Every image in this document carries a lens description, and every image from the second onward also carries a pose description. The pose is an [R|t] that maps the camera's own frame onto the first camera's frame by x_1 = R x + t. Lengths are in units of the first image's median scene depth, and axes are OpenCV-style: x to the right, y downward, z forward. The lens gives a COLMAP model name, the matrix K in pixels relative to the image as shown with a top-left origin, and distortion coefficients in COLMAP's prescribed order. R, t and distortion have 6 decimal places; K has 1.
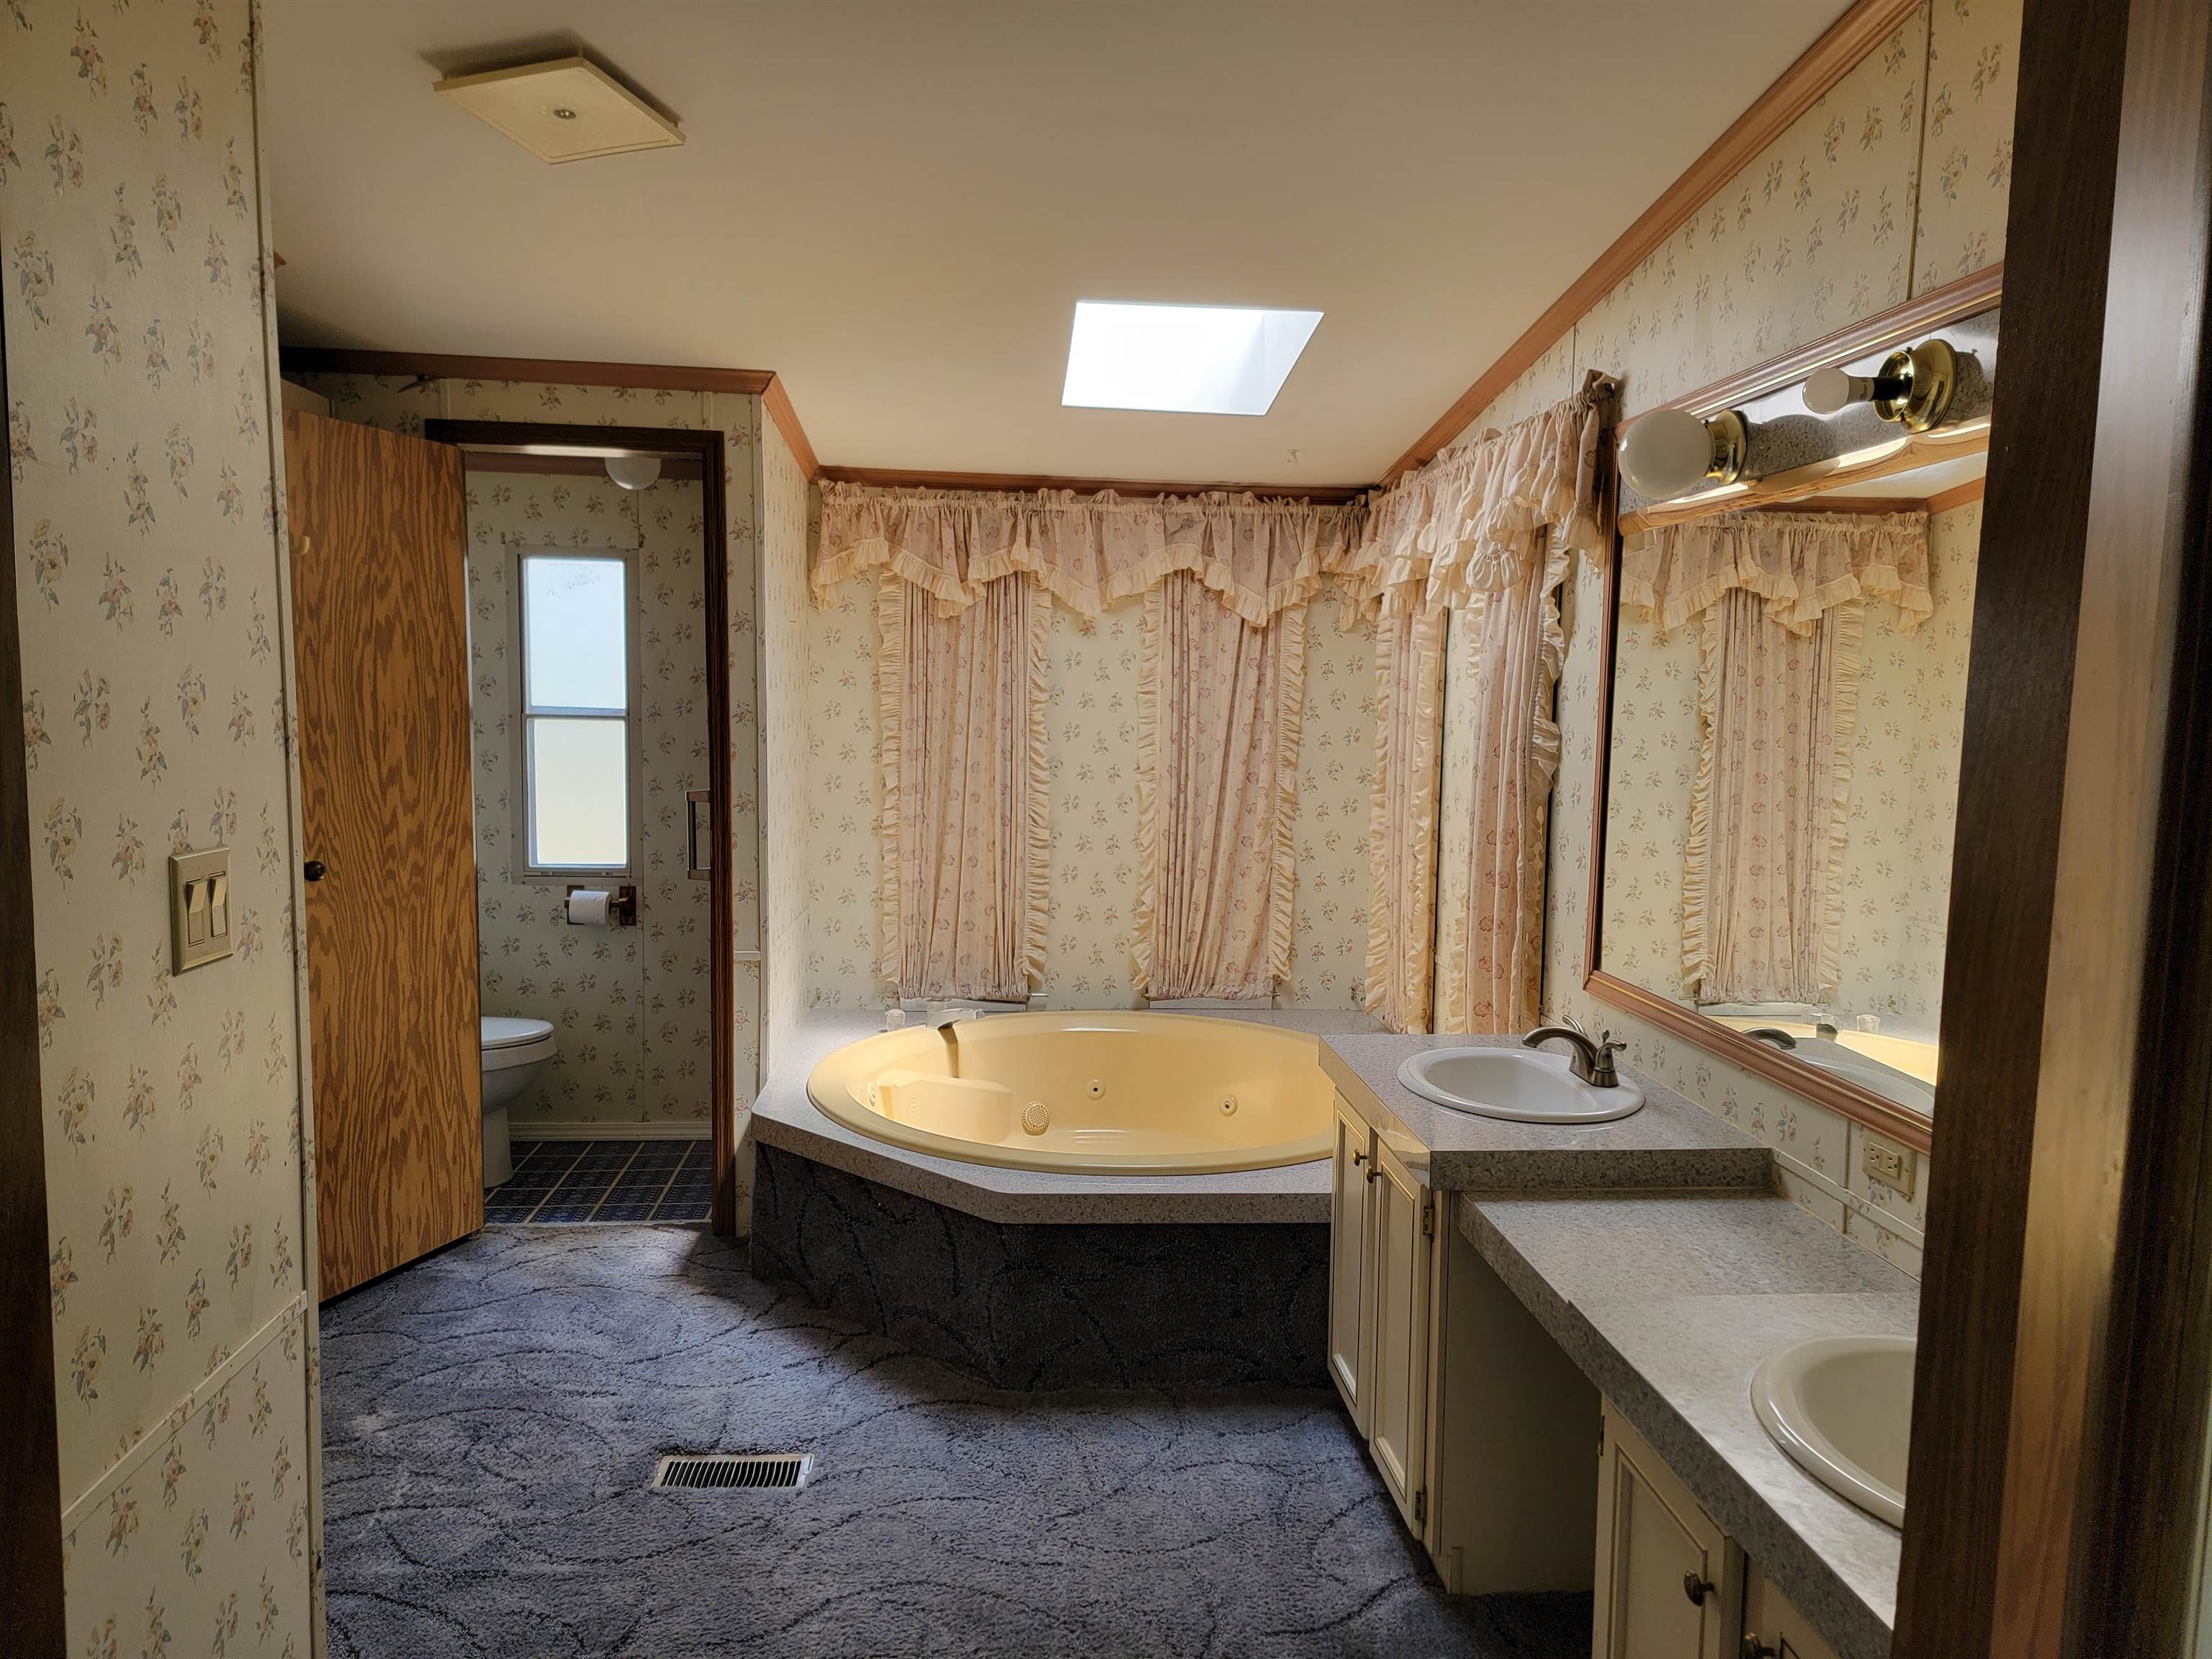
lens RADIAL K [[1537.8, 0, 1108.2], [0, 1537.8, 834.4], [0, 0, 1]] dist [0.079454, -0.059193]
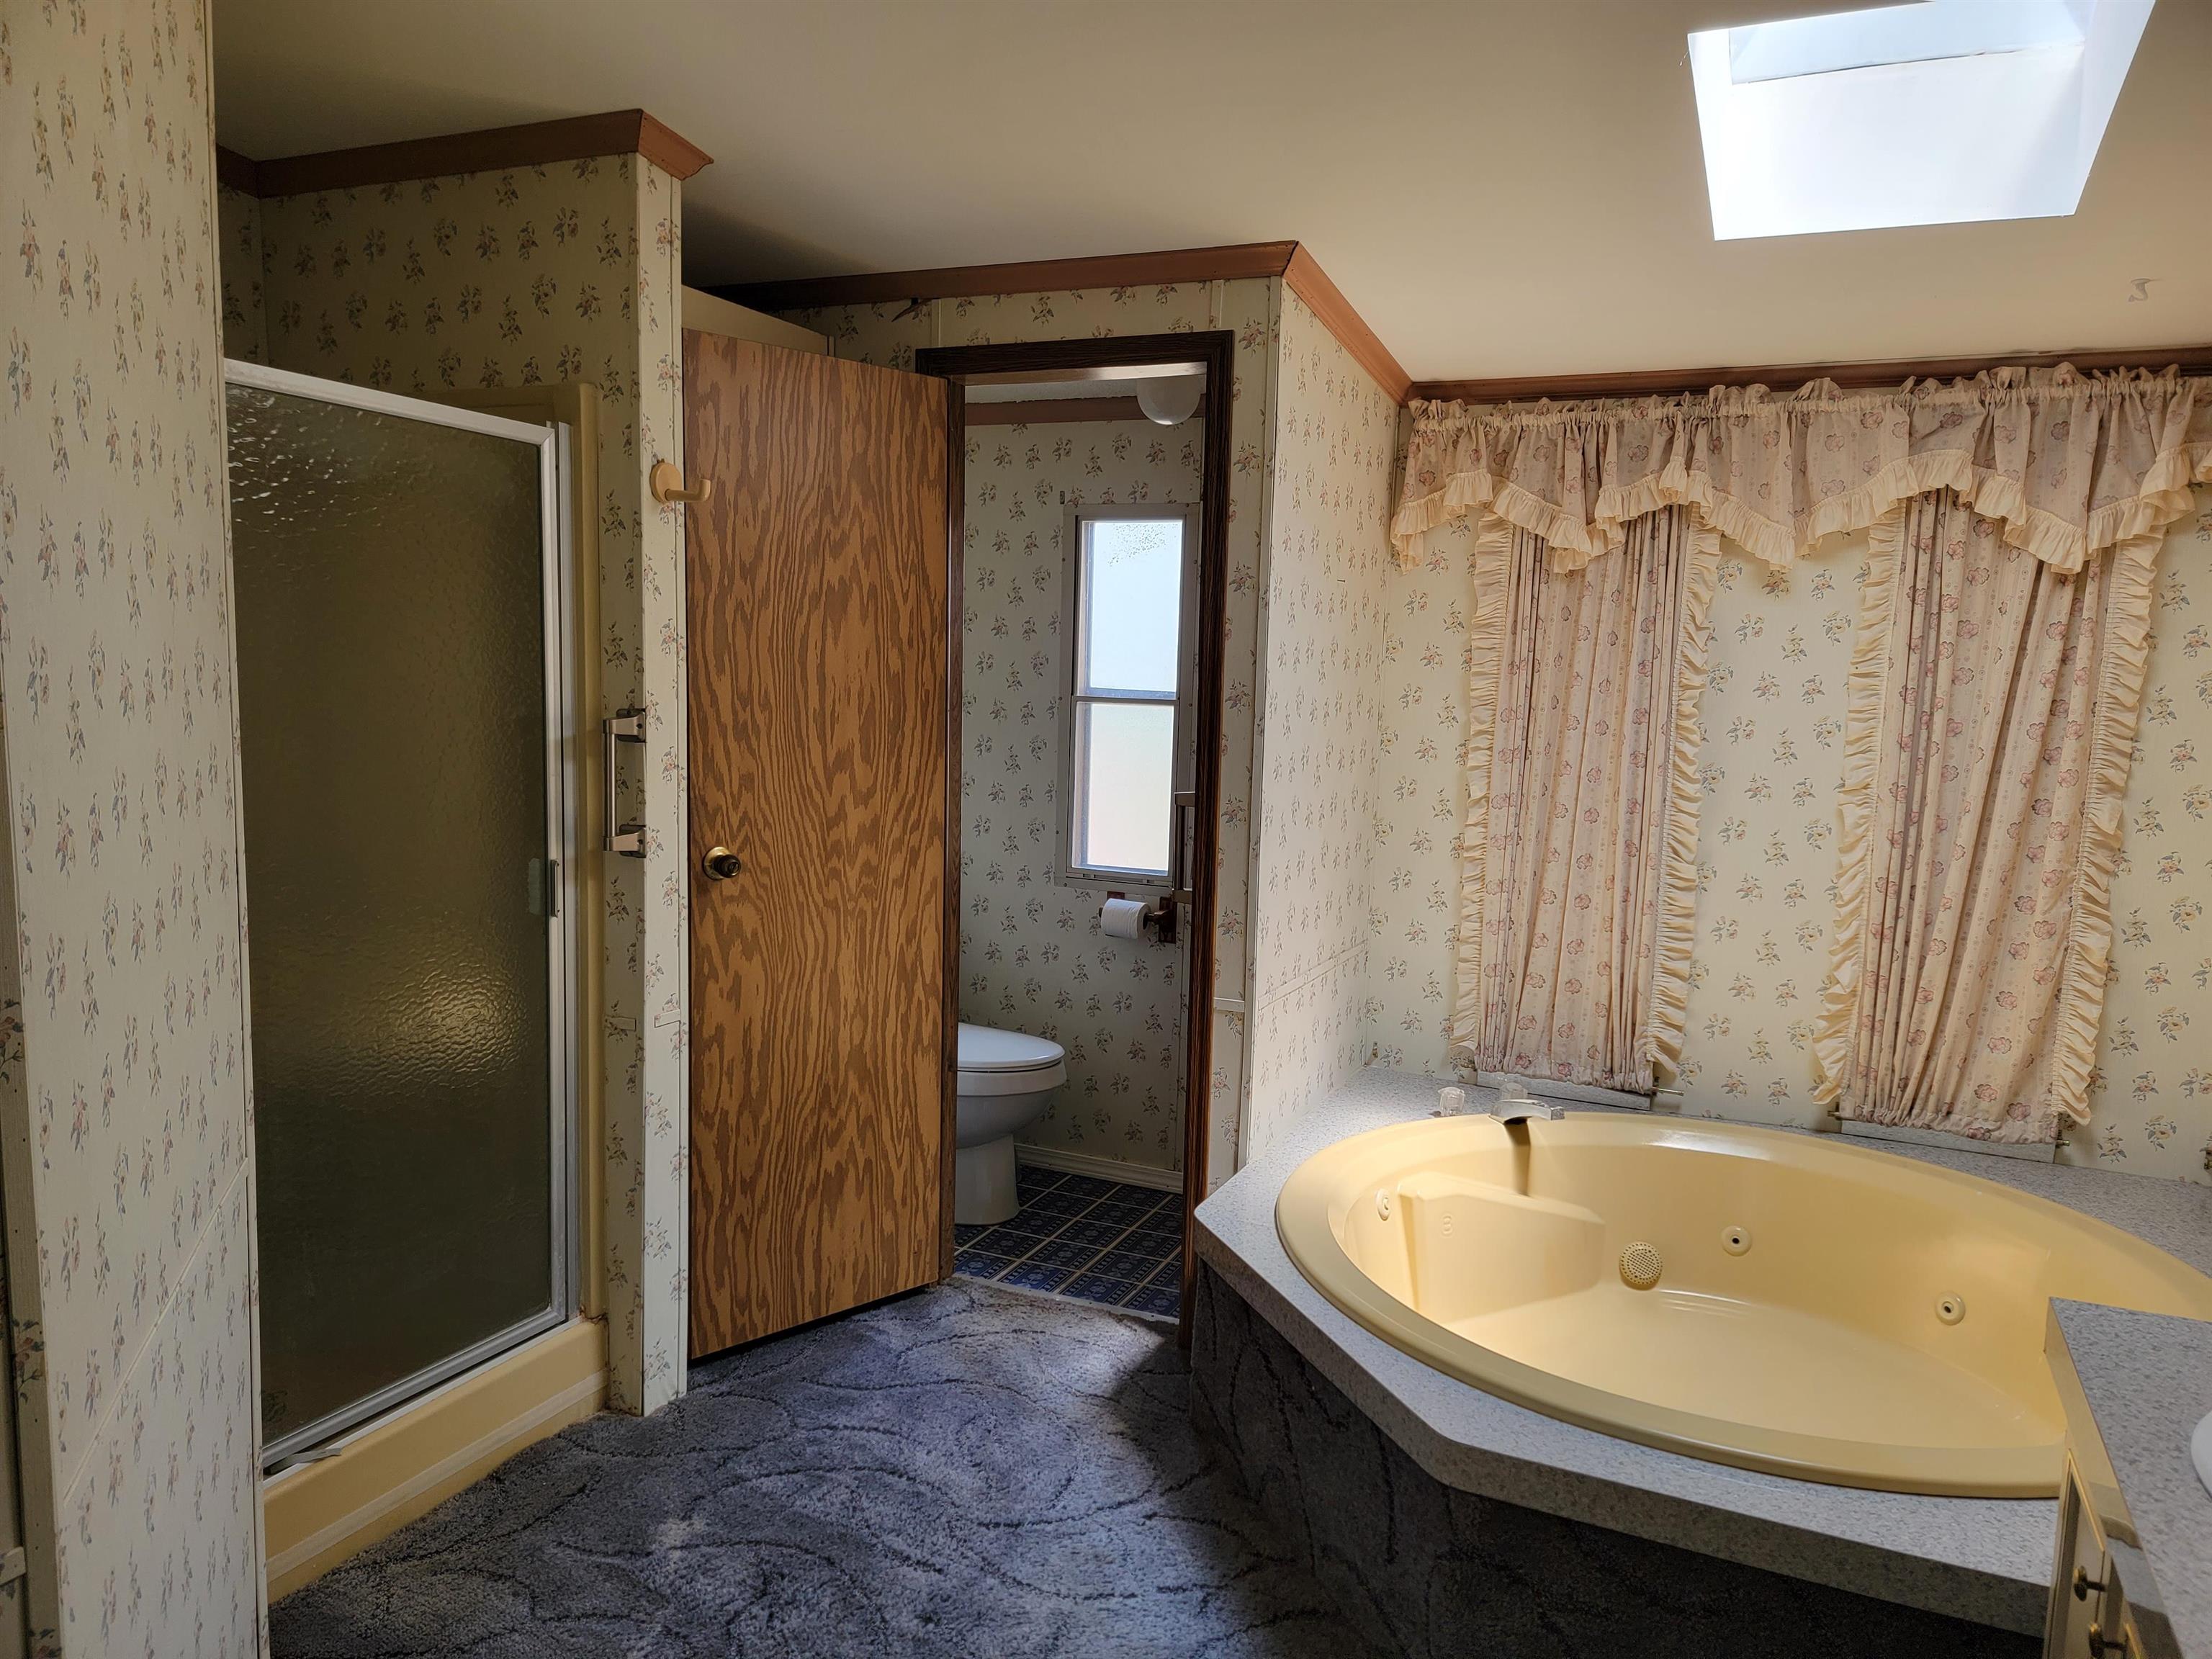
lens RADIAL K [[1537.8, 0, 1109.7], [0, 1537.8, 851.4], [0, 0, 1]] dist [0.079454, -0.059193]
pose [[0.877730, 0.064050, -0.474855, 0.083333], [-0.056696, 0.997946, 0.029807, -0.020263], [0.475789, 0.000761, 0.879559, 0.295542]]
